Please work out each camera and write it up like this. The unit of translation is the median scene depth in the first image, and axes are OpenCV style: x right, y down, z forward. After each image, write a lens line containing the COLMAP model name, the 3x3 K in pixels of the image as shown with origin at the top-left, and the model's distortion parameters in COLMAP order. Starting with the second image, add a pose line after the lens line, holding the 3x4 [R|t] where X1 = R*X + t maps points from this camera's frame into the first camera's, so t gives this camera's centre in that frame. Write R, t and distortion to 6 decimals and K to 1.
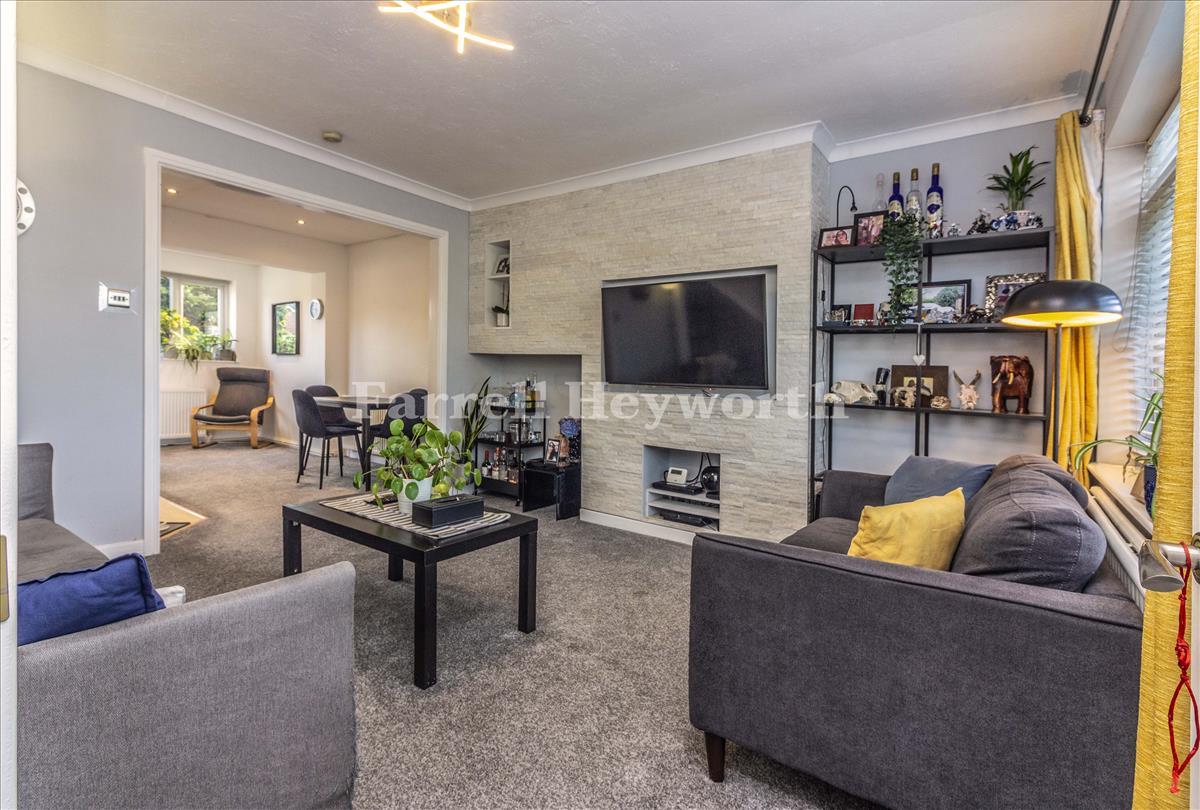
lens RADIAL K [[572.0, 0, 597.4], [0, 572.0, 377.2], [0, 0, 1]] dist [-0.002385, -0.000182]
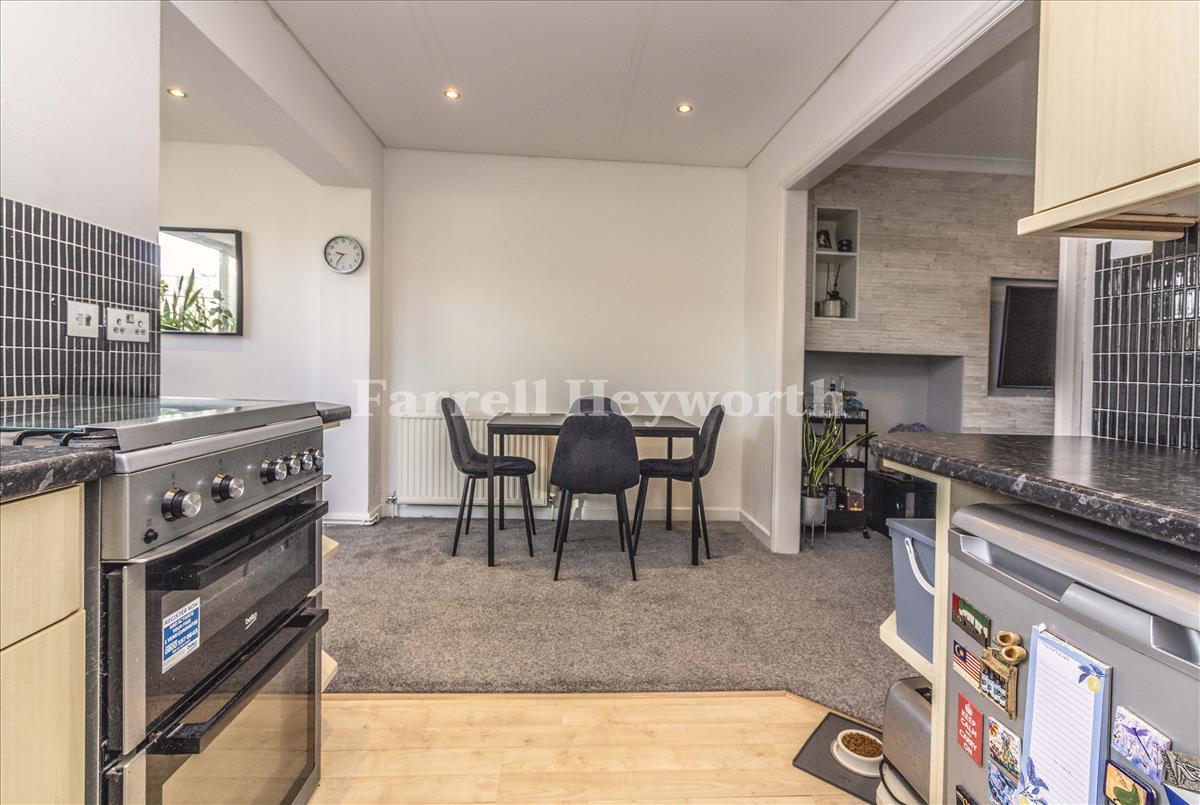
lens RADIAL K [[554.1, 0, 604.8], [0, 554.1, 387.6], [0, 0, 1]] dist [0.001331, 0.000139]
pose [[0.764452, -0.017907, 0.644431, -1.103543], [-0.001646, 0.999557, 0.029727, -0.015751], [-0.644678, -0.023786, 0.764084, 0.743875]]
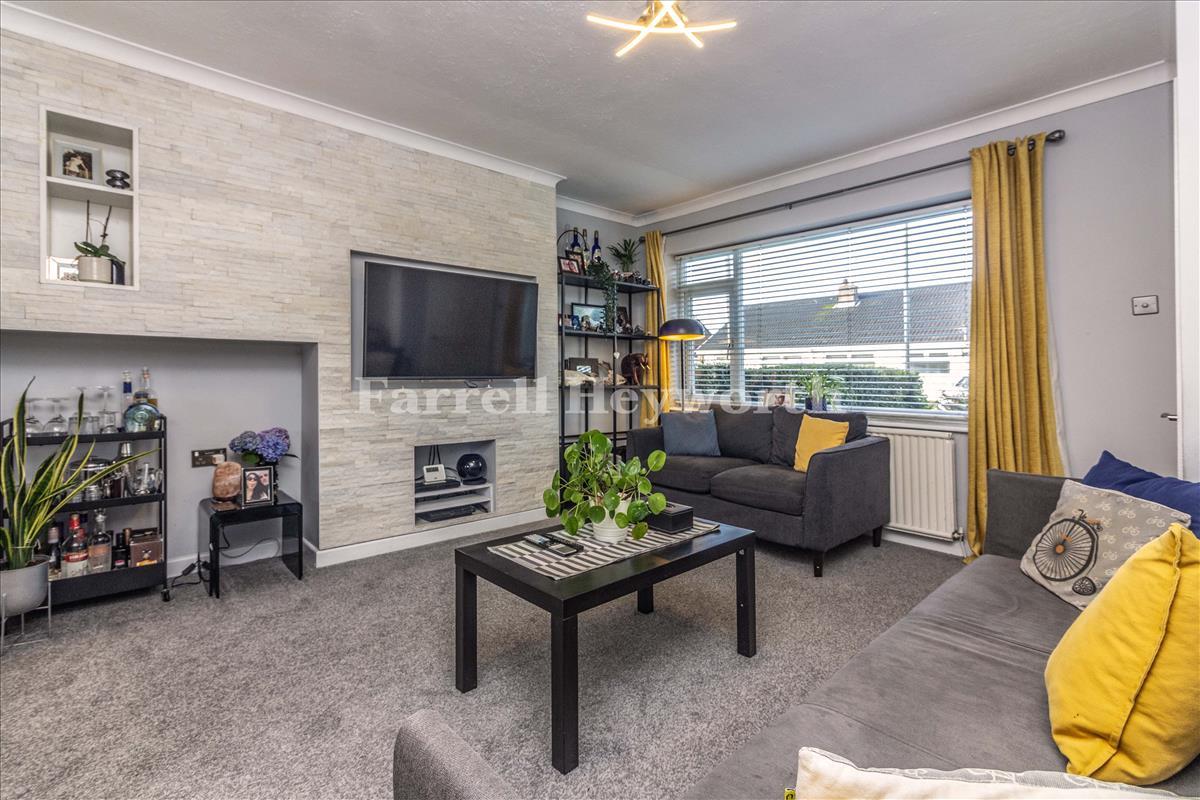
lens RADIAL K [[543.0, 0, 605.9], [0, 543.0, 362.1], [0, 0, 1]] dist [0.002619, 0.000649]
pose [[0.209792, -0.004335, 0.977737, -0.682463], [0.012395, 0.999922, 0.001774, -0.011596], [-0.977668, 0.011747, 0.209829, 0.522474]]
